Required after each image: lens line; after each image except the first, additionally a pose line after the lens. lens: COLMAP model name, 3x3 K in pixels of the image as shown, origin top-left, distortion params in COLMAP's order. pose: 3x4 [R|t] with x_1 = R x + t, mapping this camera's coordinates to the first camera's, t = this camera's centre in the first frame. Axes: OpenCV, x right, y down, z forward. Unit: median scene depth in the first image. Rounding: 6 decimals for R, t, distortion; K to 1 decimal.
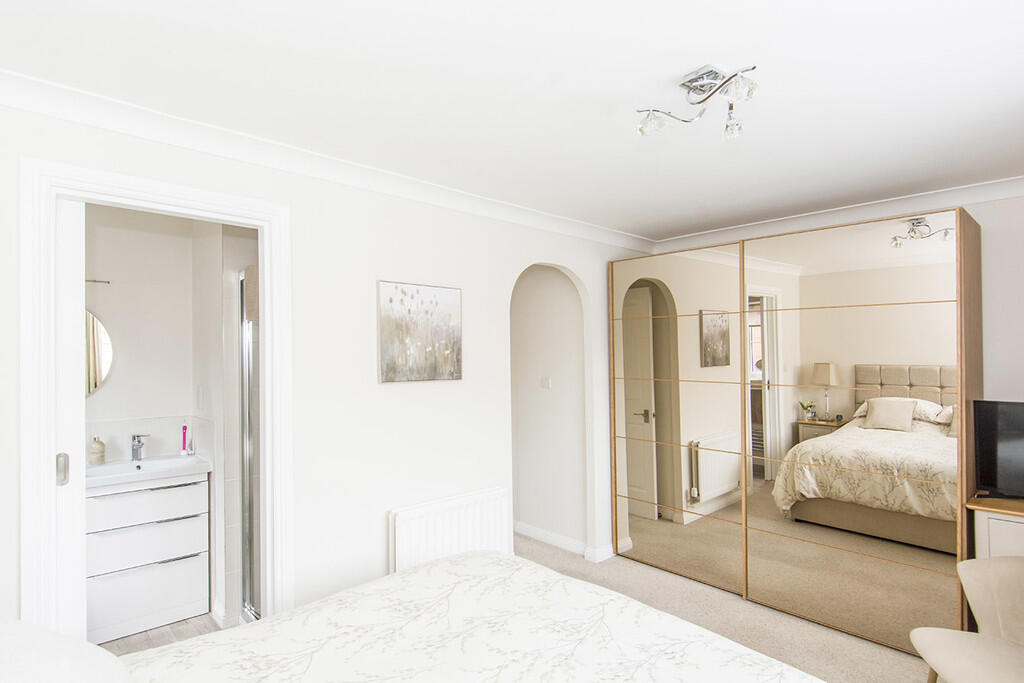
lens RADIAL K [[539.3, 0, 510.2], [0, 539.3, 346.0], [0, 0, 1]] dist [0.007274, -0.000727]
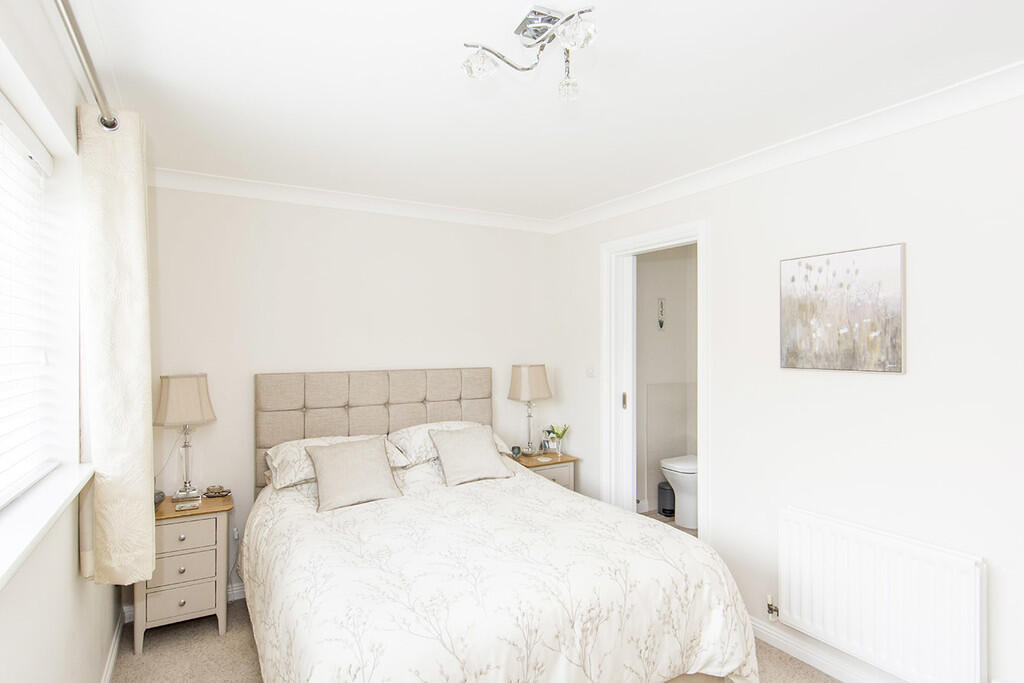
lens RADIAL K [[539.3, 0, 509.3], [0, 539.3, 346.8], [0, 0, 1]] dist [0.007274, -0.000727]
pose [[-0.211782, 0.003863, -0.977309, 0.754928], [0.014903, 0.999889, 0.000723, 0.021629], [0.977203, -0.014411, -0.211816, 0.700312]]
